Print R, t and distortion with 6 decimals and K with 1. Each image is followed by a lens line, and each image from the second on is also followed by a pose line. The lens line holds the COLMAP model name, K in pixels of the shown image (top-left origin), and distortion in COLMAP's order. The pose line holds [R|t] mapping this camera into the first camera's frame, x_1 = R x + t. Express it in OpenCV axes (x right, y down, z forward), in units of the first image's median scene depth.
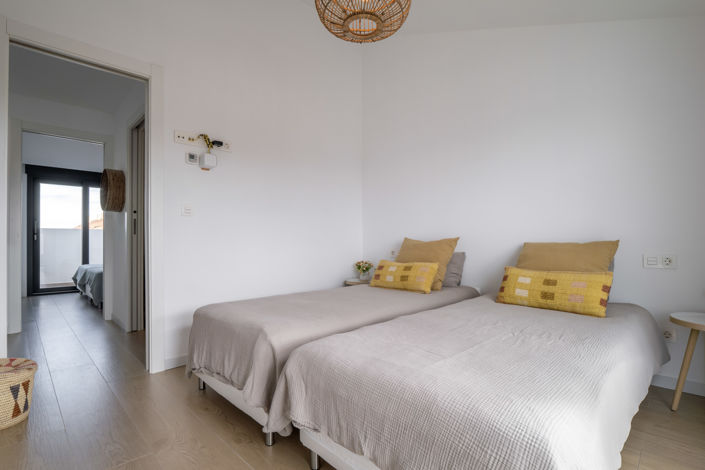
lens RADIAL K [[343.2, 0, 339.8], [0, 343.2, 236.4], [0, 0, 1]] dist [0.001401, 0.000028]
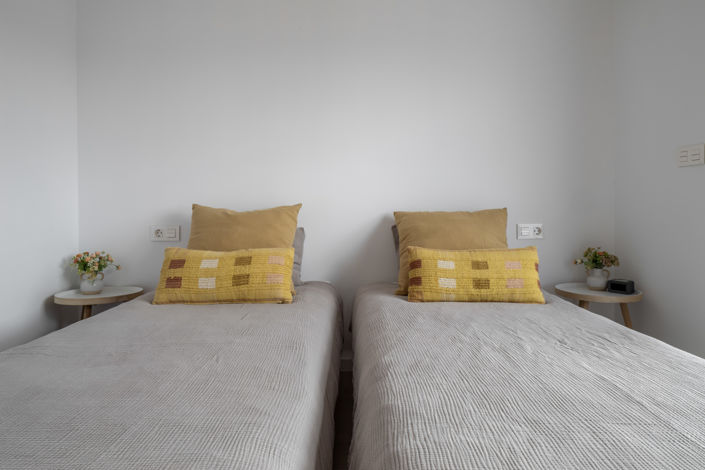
lens RADIAL K [[481.0, 0, 352.5], [0, 481.0, 235.0], [0, 0, 1]] dist [0.000789, 0.000460]
pose [[0.683878, -0.037132, 0.728651, -0.237938], [-0.005115, 0.998436, 0.055681, 0.011385], [-0.729579, -0.041806, 0.682618, 0.381889]]
